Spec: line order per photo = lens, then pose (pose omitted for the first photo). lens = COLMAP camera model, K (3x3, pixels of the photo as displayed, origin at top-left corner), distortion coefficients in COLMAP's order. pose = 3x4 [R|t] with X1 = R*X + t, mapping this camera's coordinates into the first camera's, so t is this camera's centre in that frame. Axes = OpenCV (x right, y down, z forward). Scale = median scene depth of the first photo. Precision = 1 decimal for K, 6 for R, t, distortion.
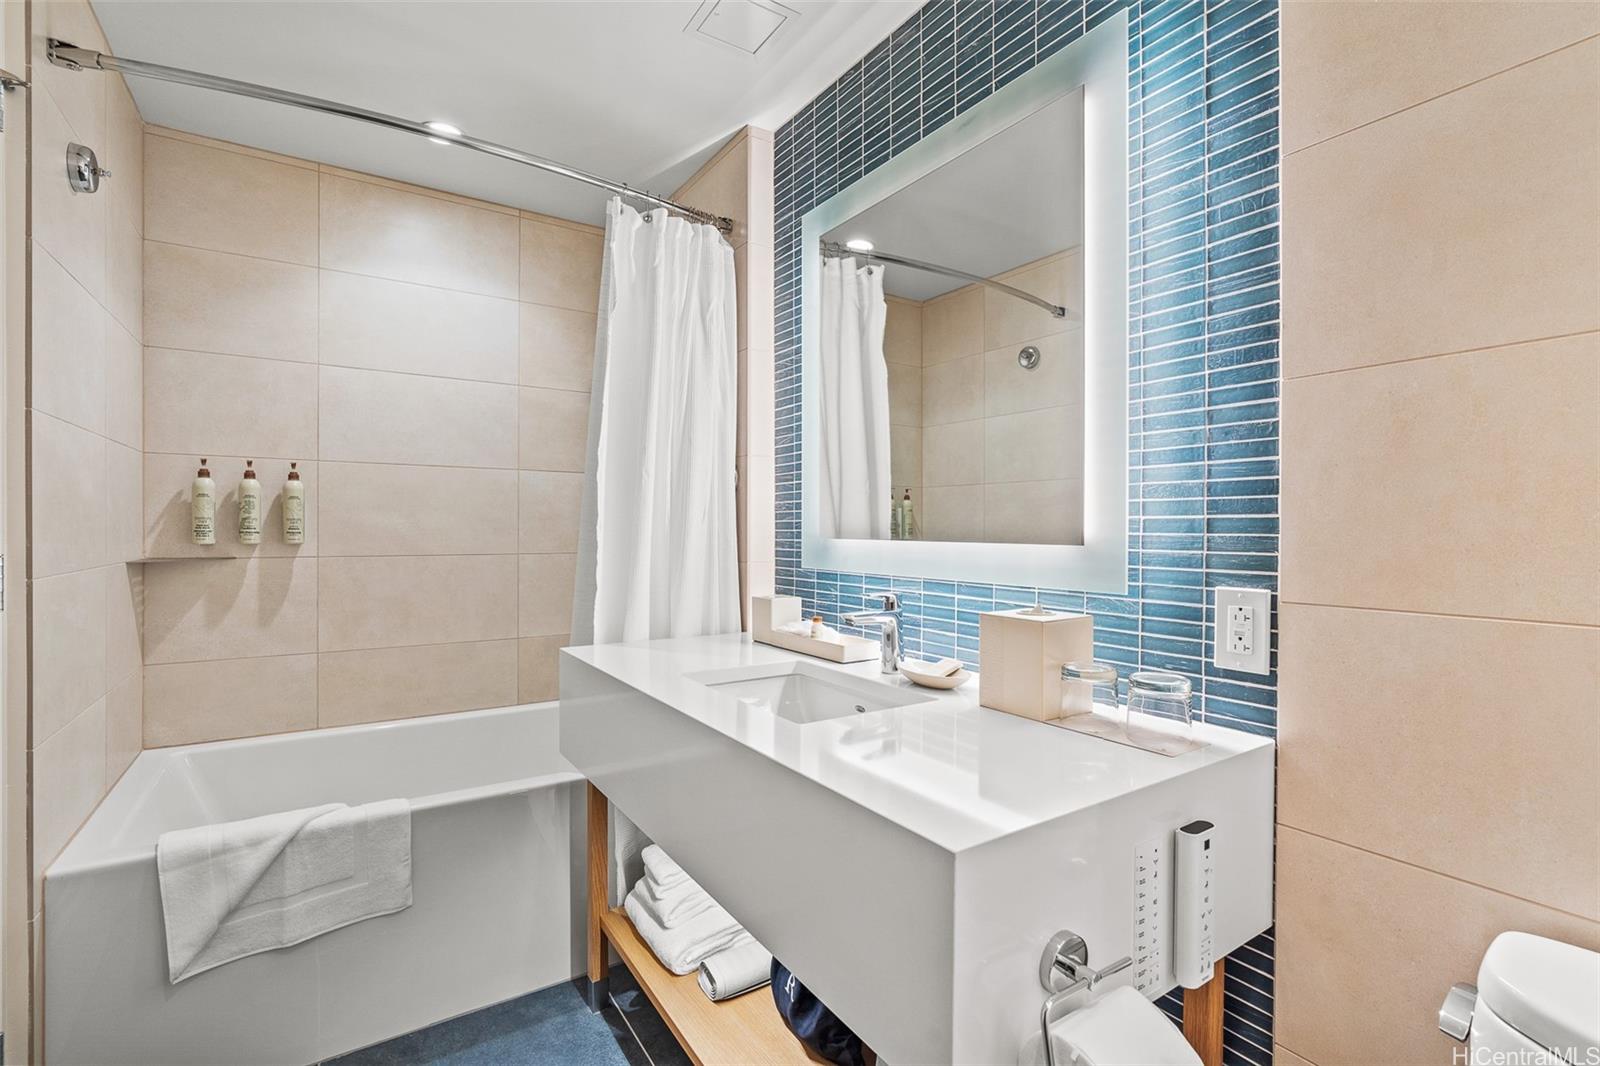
lens RADIAL K [[726.5, 0, 799.2], [0, 726.5, 532.3], [0, 0, 1]] dist [-0.000440, -0.001975]
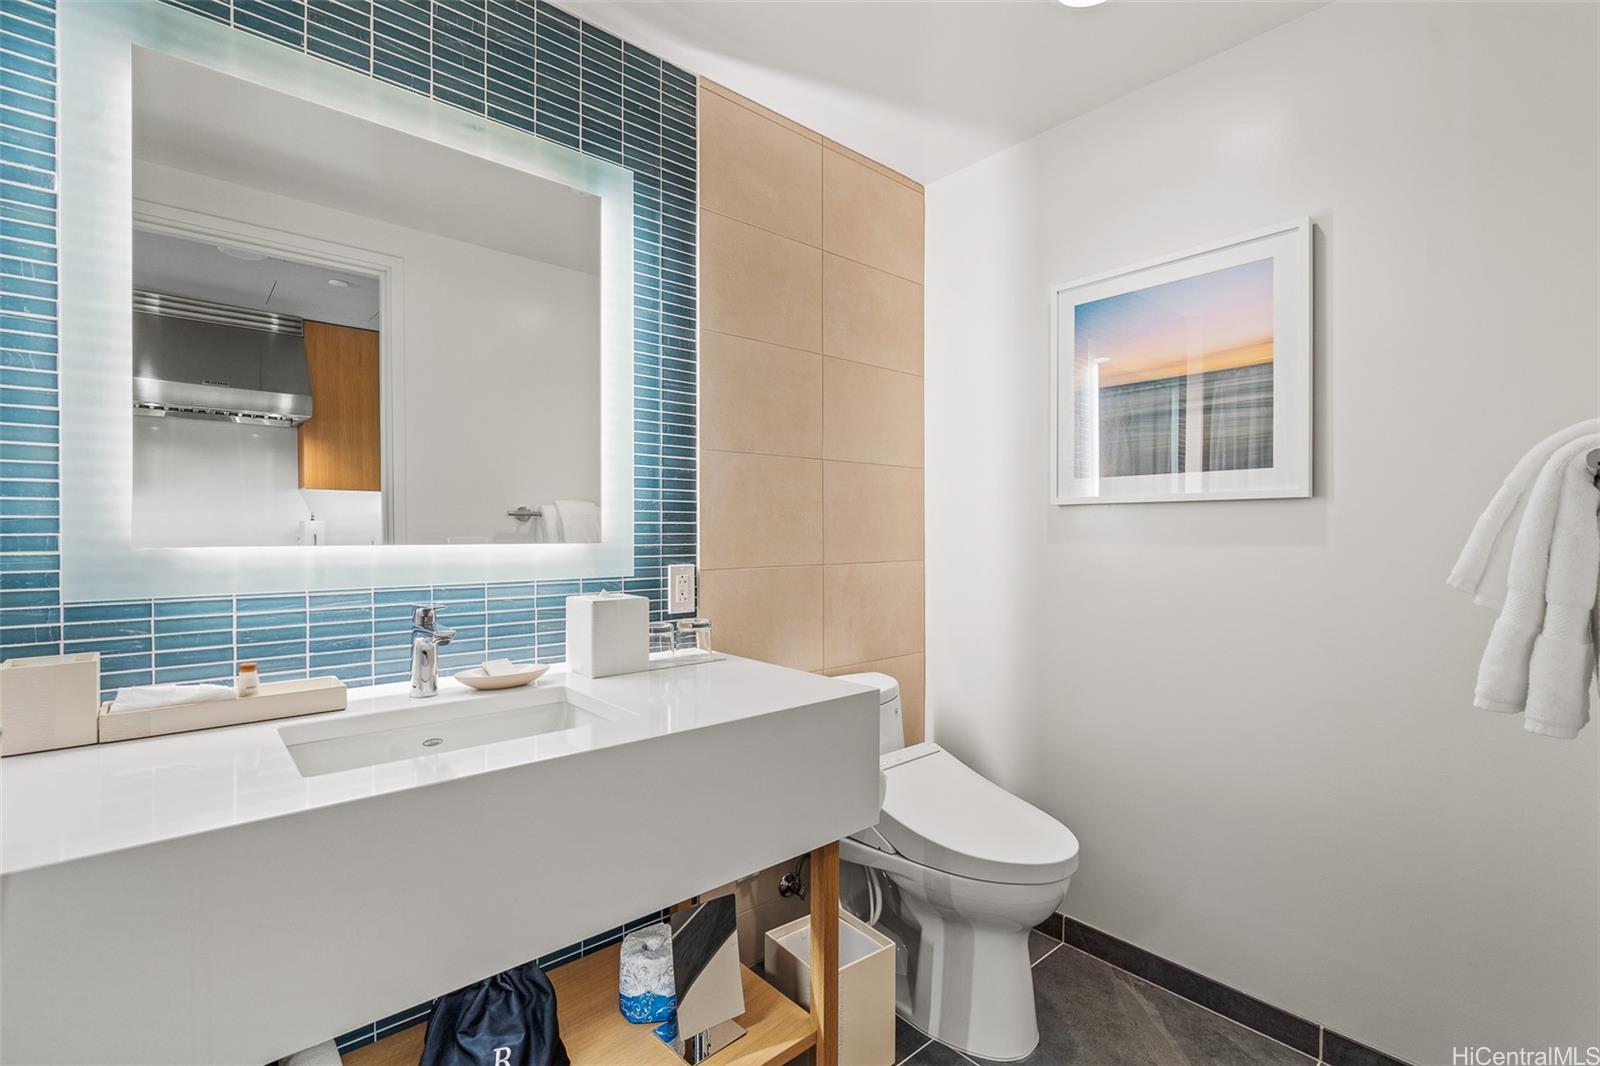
lens RADIAL K [[726.5, 0, 799.6], [0, 726.5, 532.1], [0, 0, 1]] dist [-0.000440, -0.001975]
pose [[-0.137453, -0.003541, 0.990502, -1.089239], [0.006259, 0.999971, 0.004443, -0.006128], [-0.990488, 0.006810, -0.137427, 0.916835]]
